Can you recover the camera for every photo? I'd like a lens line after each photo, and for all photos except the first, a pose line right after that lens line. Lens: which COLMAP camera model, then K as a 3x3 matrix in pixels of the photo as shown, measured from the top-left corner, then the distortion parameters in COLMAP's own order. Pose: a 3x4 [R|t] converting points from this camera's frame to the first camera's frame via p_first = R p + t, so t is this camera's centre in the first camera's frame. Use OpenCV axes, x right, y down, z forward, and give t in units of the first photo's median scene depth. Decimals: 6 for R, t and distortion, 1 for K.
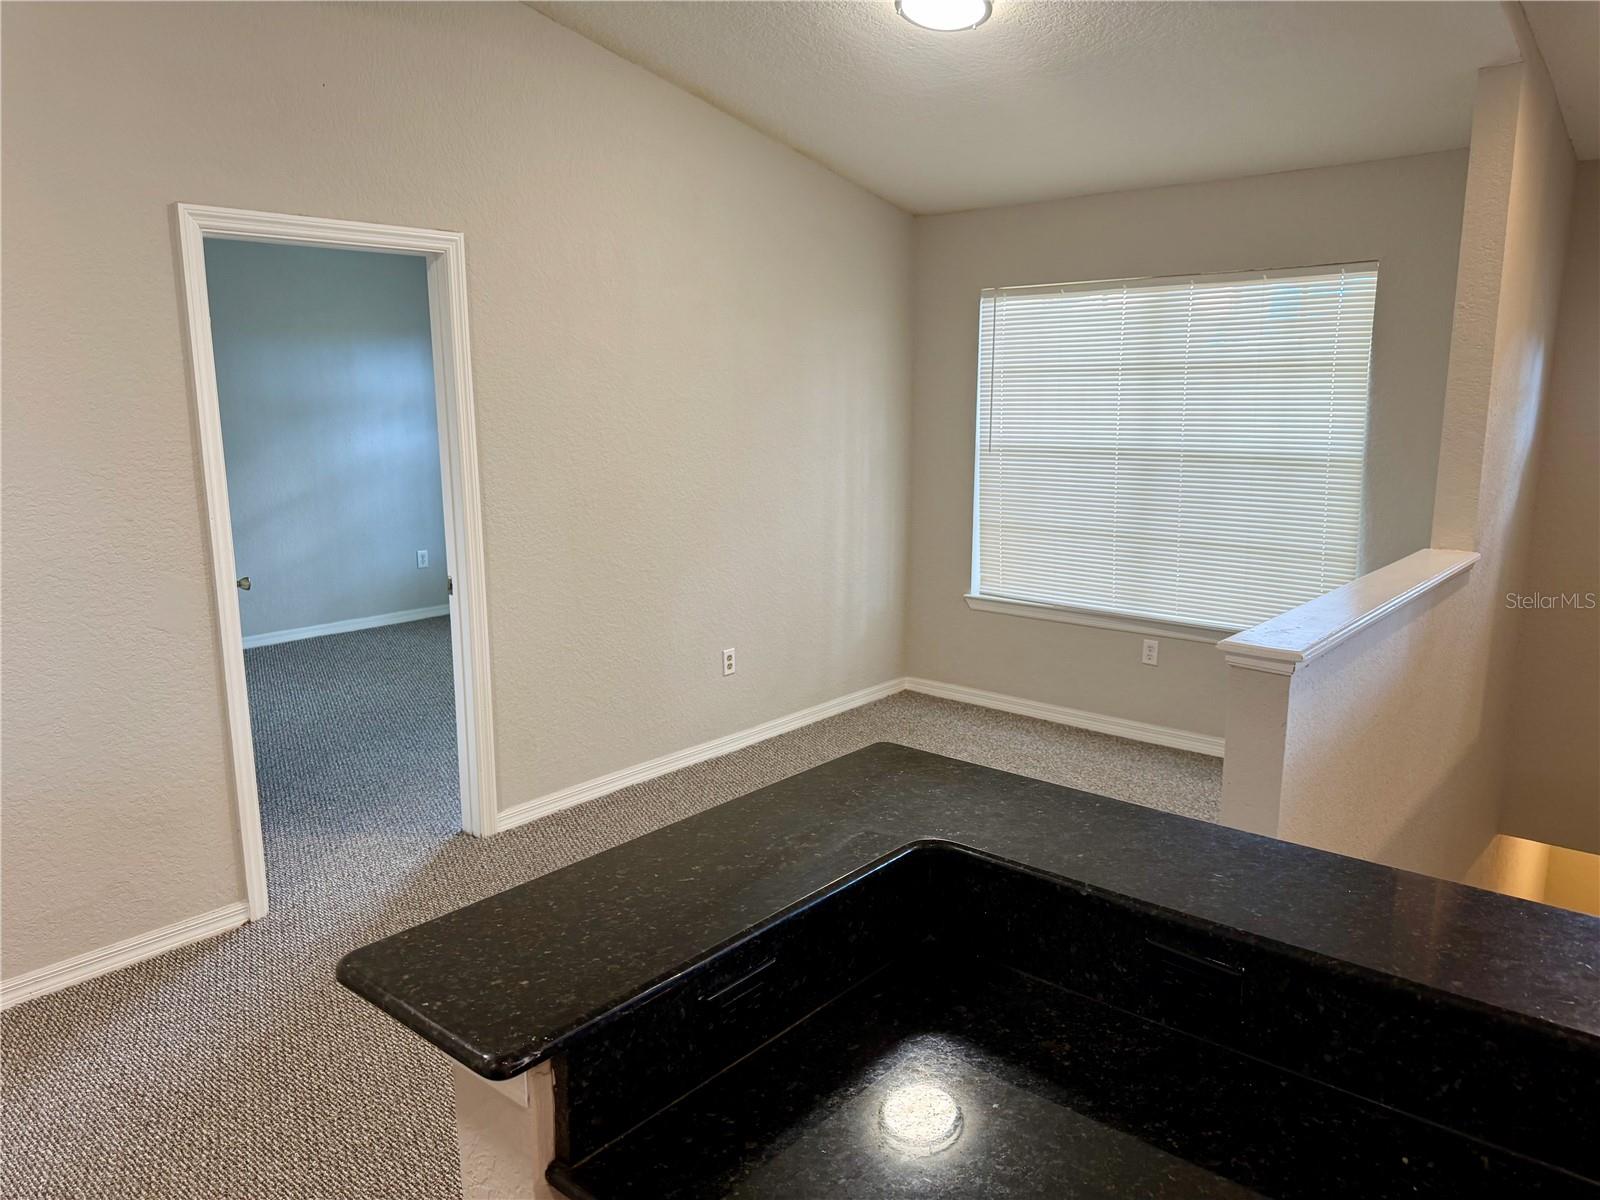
lens RADIAL K [[1131.0, 0, 786.4], [0, 1131.0, 607.0], [0, 0, 1]] dist [0.067524, -0.092167]
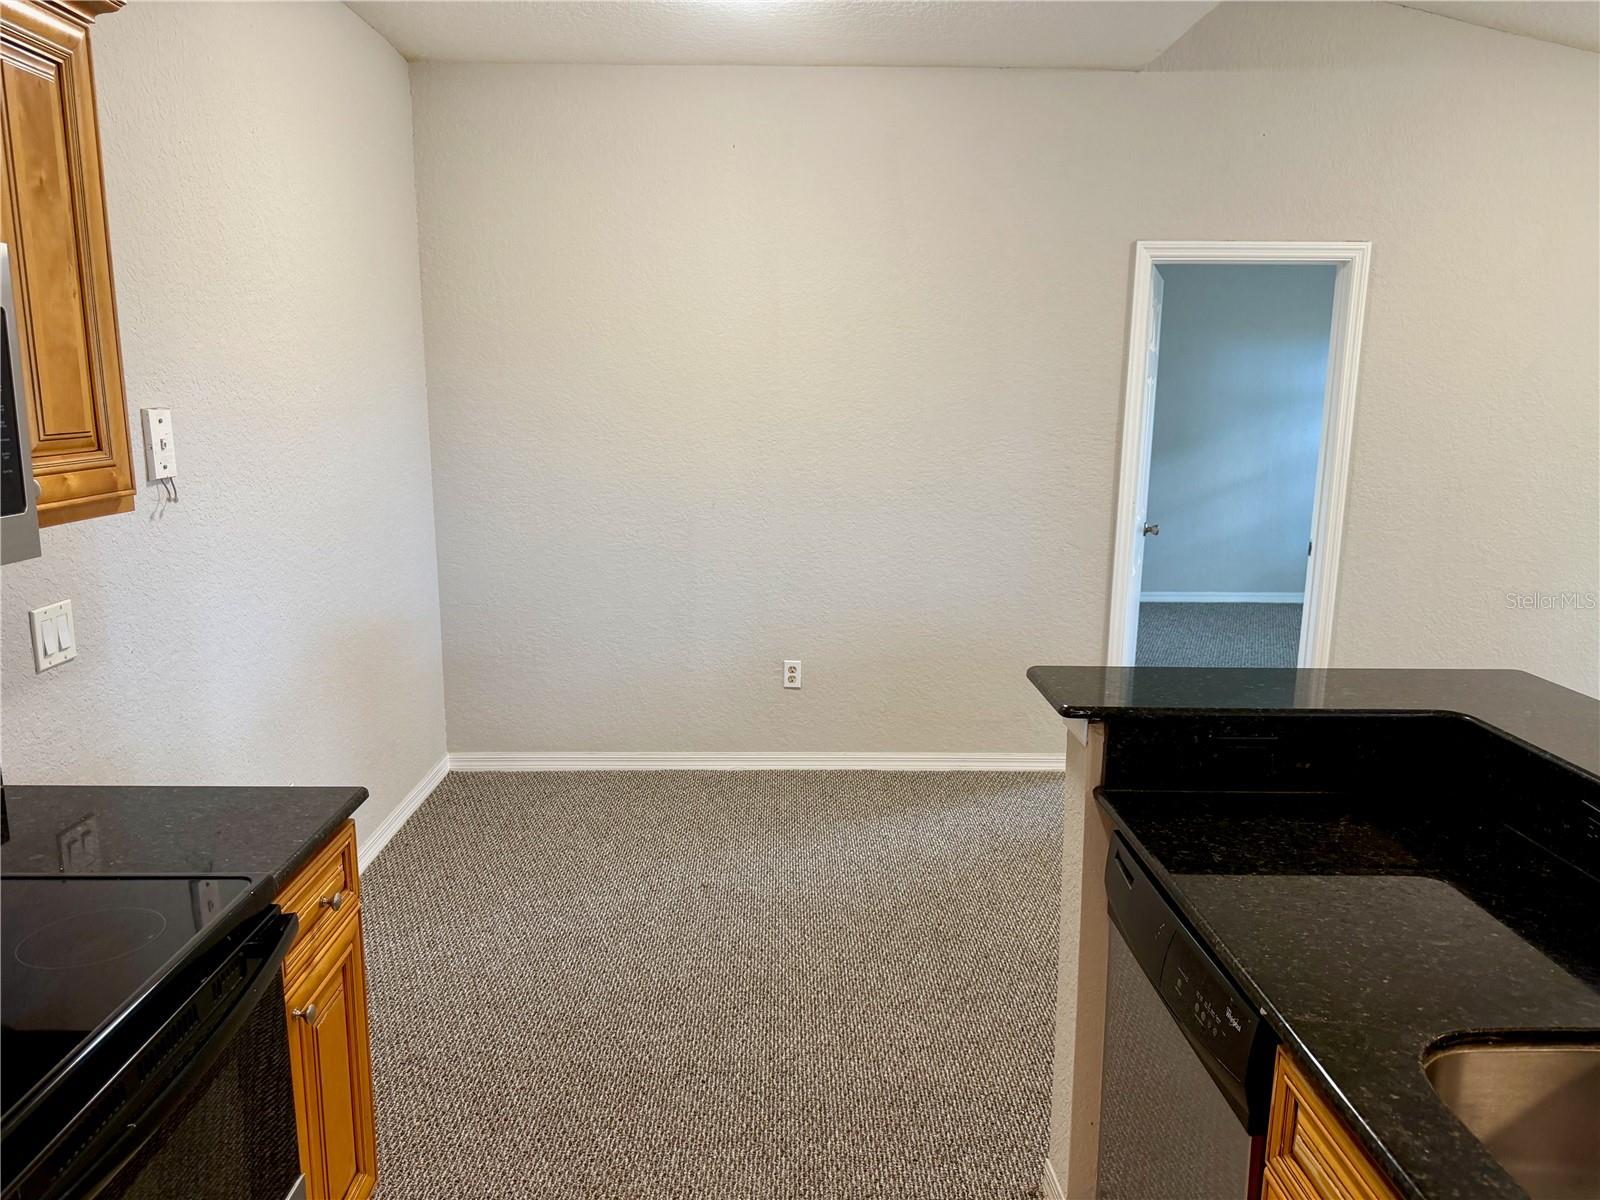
lens RADIAL K [[1131.0, 0, 801.9], [0, 1131.0, 598.8], [0, 0, 1]] dist [0.067524, -0.092167]
pose [[0.671116, 0.150960, -0.725820, 0.249176], [-0.157210, 0.985761, 0.059662, 0.053466], [0.724492, 0.074066, 0.685293, -0.199810]]
